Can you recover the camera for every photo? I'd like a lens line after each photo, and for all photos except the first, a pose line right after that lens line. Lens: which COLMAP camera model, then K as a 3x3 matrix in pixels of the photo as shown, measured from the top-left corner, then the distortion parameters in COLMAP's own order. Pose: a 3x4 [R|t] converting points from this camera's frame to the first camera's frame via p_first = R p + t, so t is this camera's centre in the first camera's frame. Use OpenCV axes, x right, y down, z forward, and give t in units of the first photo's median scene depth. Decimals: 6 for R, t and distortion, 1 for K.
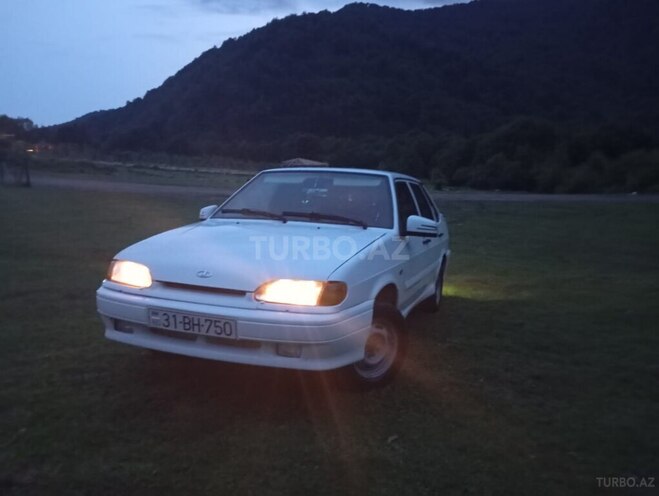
lens RADIAL K [[538.0, 0, 329.5], [0, 538.0, 248.0], [0, 0, 1]] dist [0.063726, -0.081101]
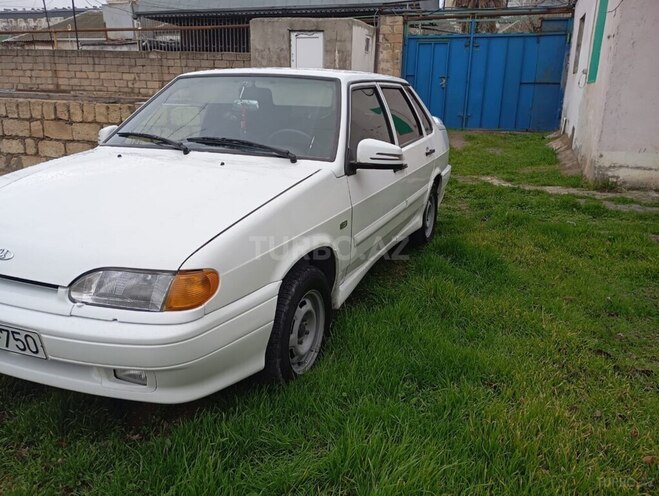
lens RADIAL K [[538.0, 0, 329.5], [0, 538.0, 248.0], [0, 0, 1]] dist [0.063726, -0.081101]
pose [[0.998536, -0.013997, -0.052252, 0.146516], [0.023446, 0.982483, 0.184873, -0.054083], [0.048749, -0.185828, 0.981372, 0.294649]]
